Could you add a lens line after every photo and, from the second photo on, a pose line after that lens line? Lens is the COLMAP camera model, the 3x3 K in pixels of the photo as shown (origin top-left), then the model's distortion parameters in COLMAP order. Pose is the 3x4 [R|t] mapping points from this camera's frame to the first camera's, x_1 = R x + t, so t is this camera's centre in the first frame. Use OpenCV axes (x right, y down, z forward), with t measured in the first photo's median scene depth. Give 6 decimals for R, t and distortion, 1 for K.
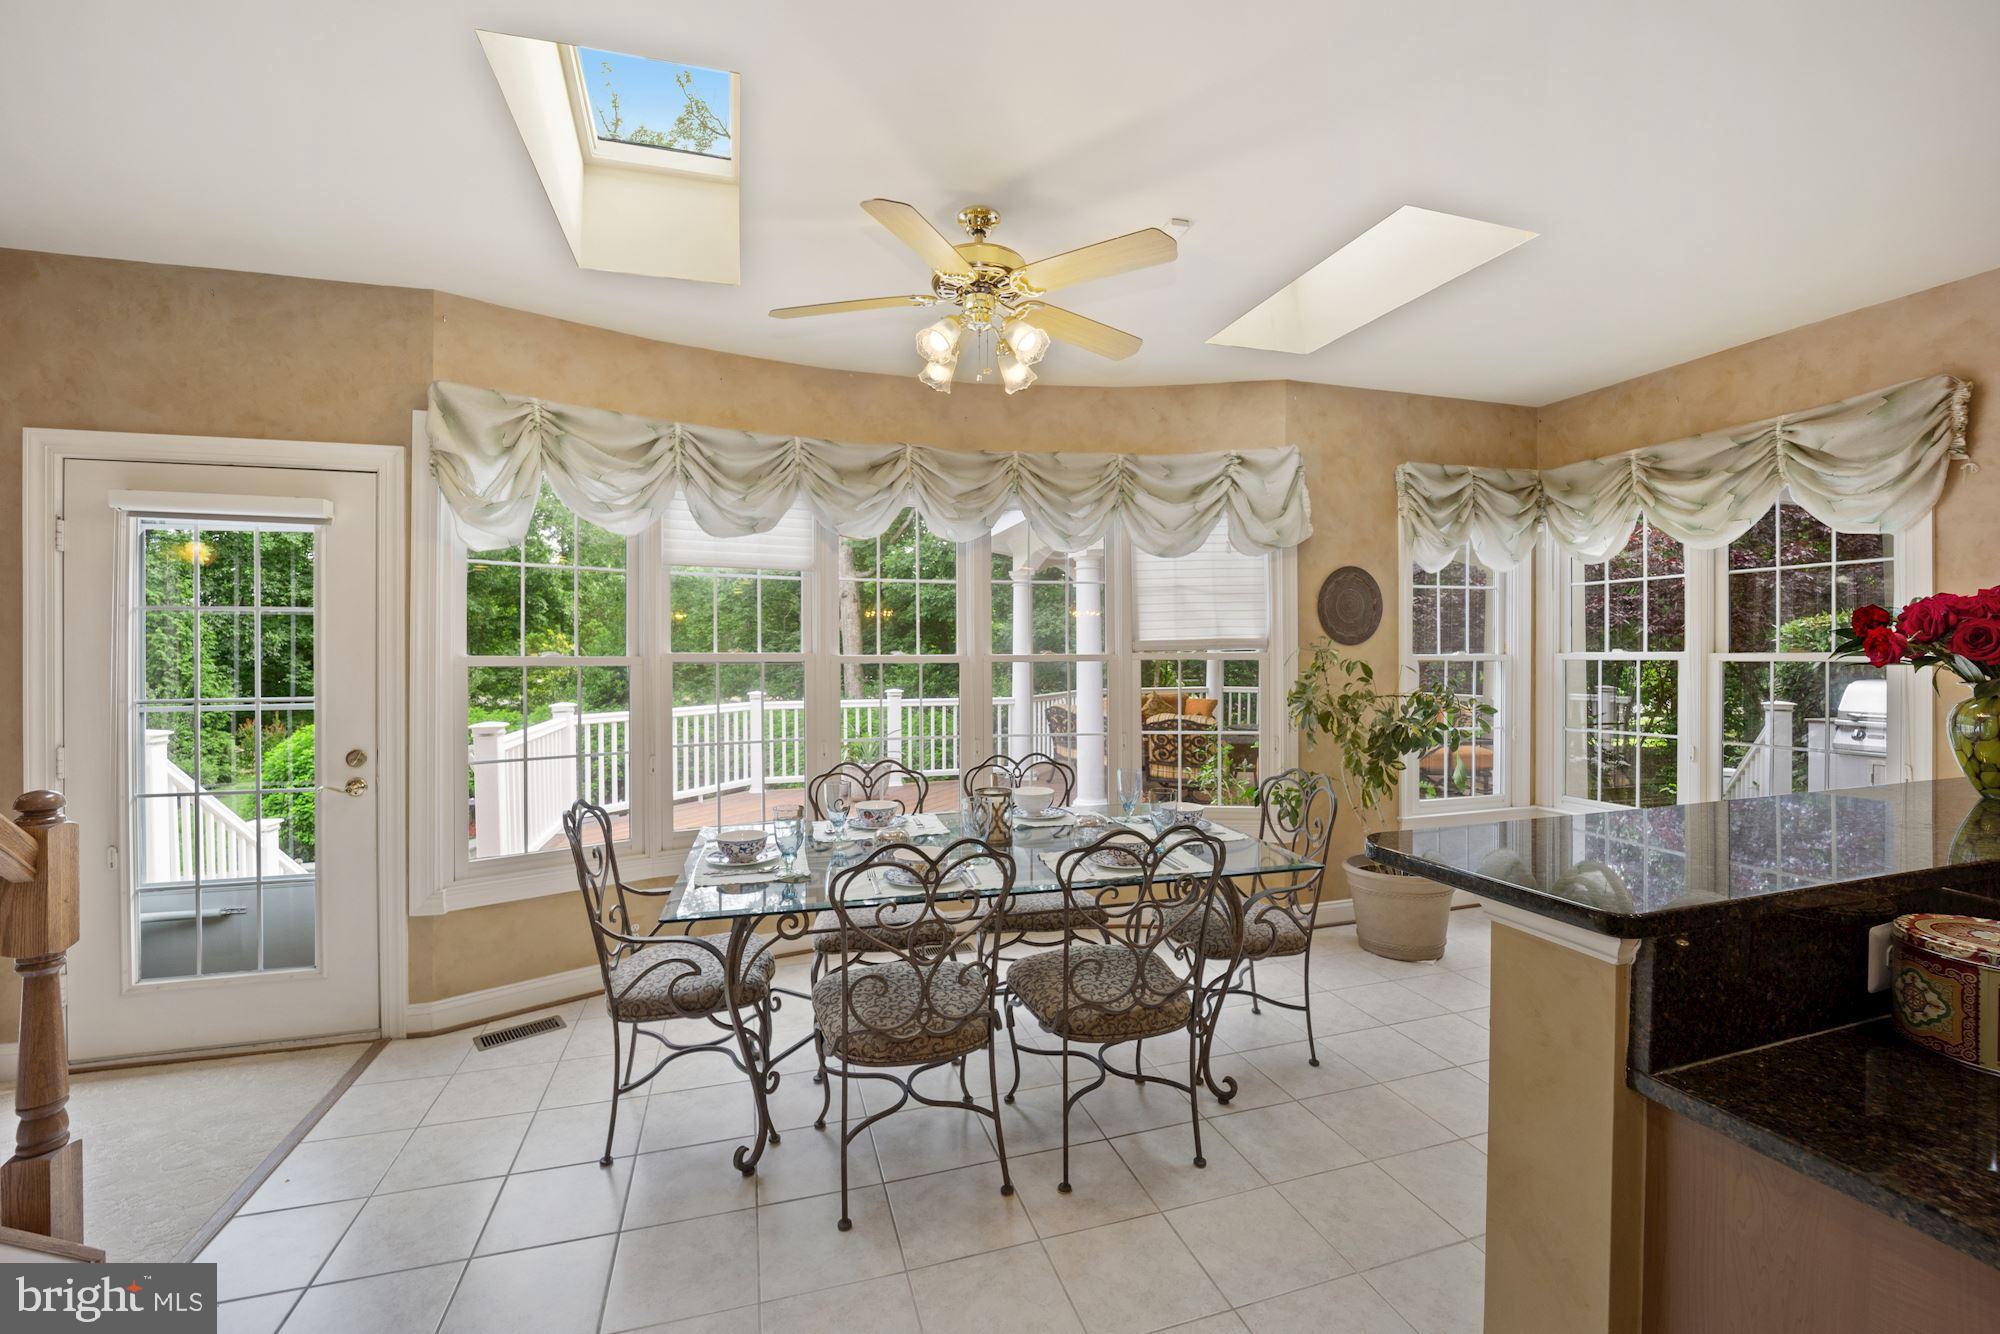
lens RADIAL K [[814.0, 0, 994.1], [0, 814.0, 659.1], [0, 0, 1]] dist [-0.001680, -0.011499]
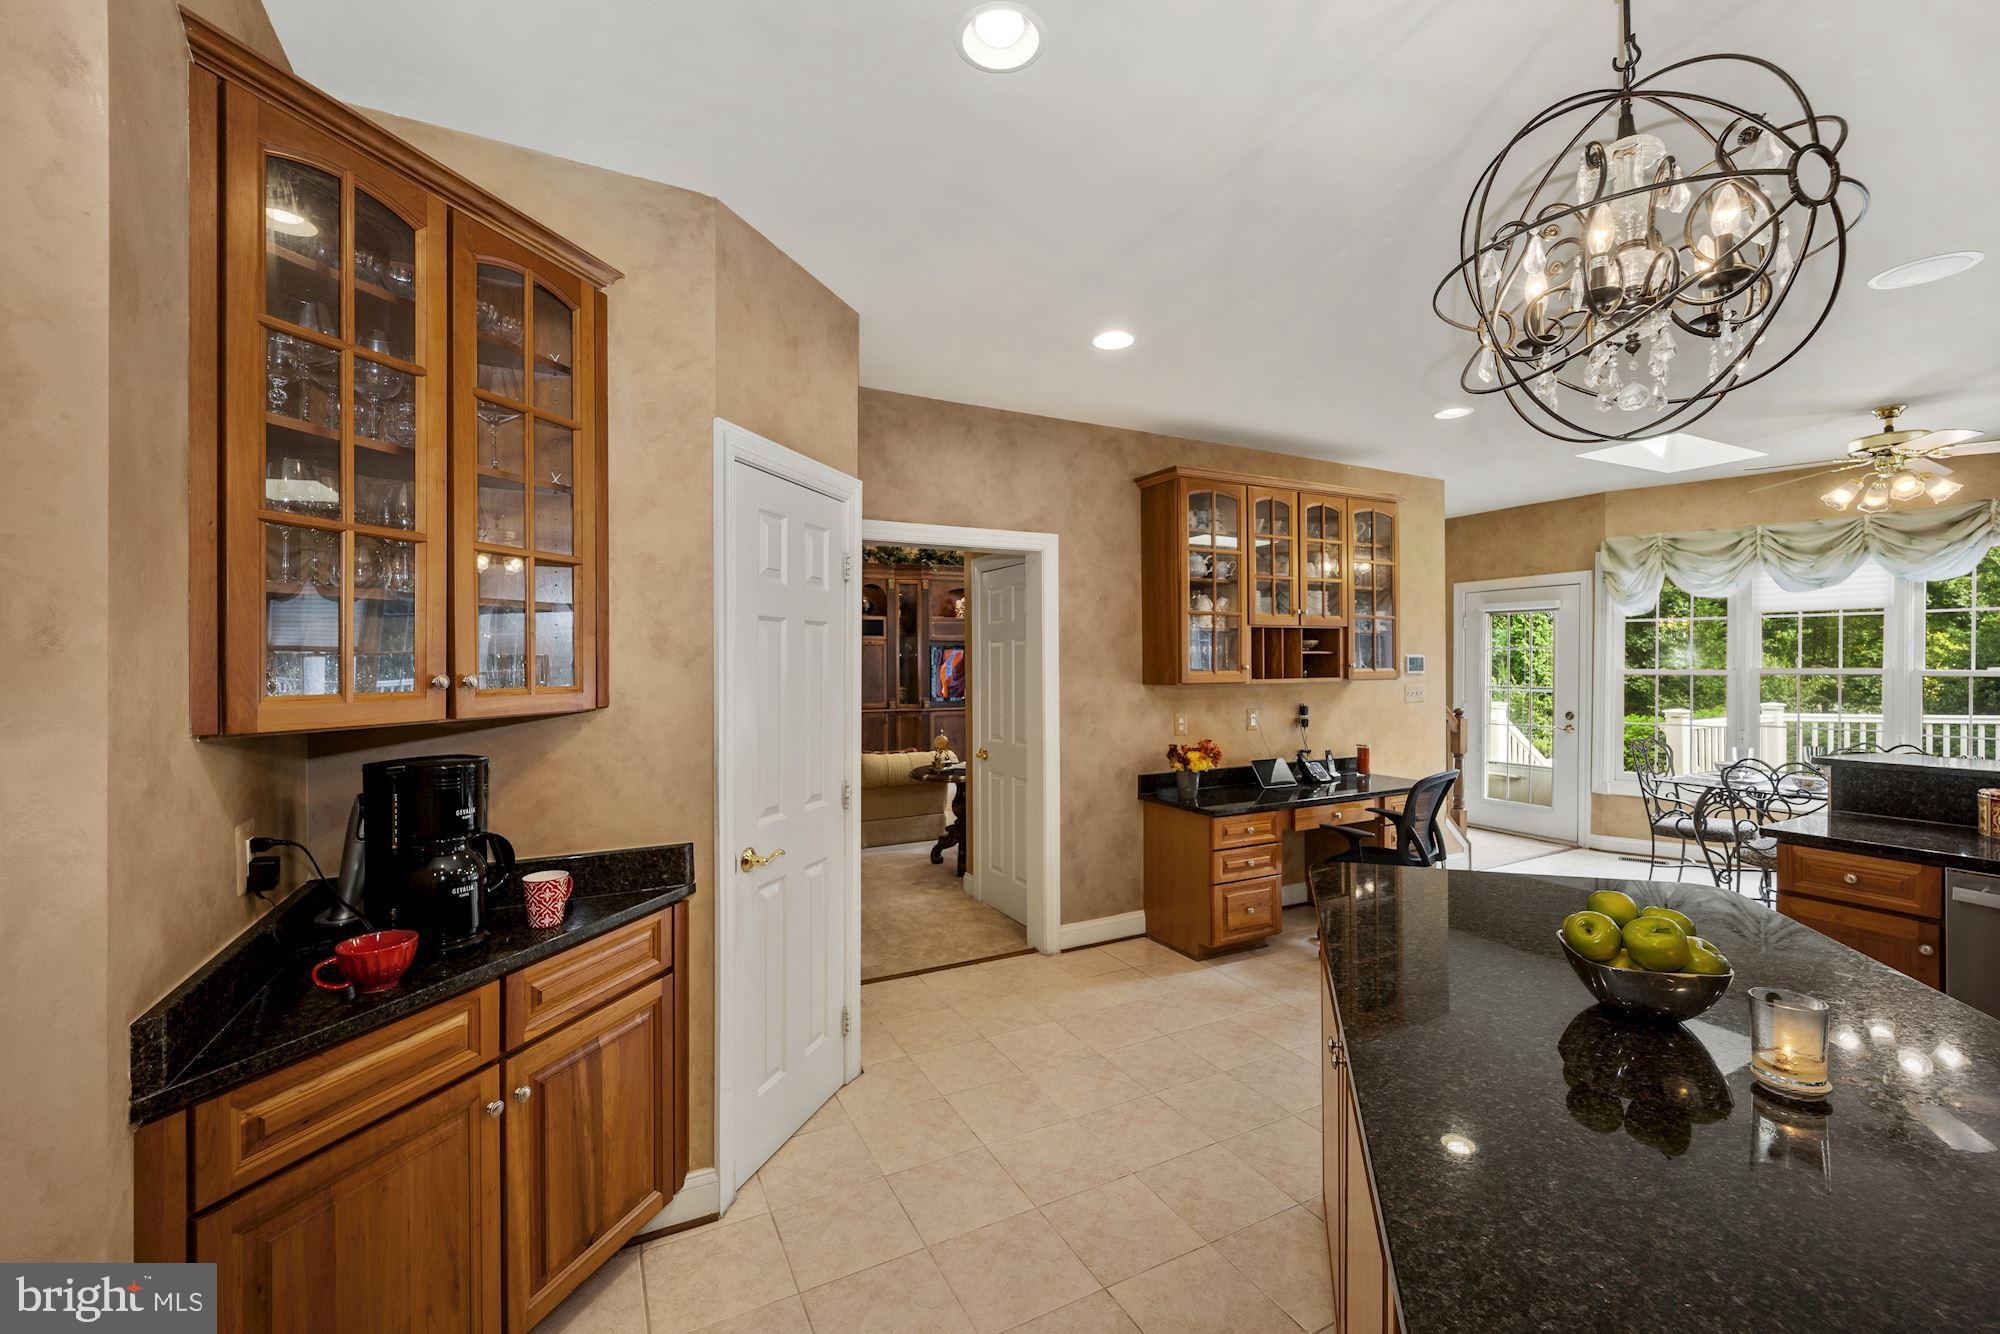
lens RADIAL K [[808.4, 0, 994.6], [0, 808.4, 665.9], [0, 0, 1]] dist [-0.006302, -0.000155]
pose [[0.172612, 0.007644, -0.984960, 0.872486], [-0.002994, 0.999969, 0.007235, -0.017914], [0.984985, 0.001700, 0.172630, -0.729156]]
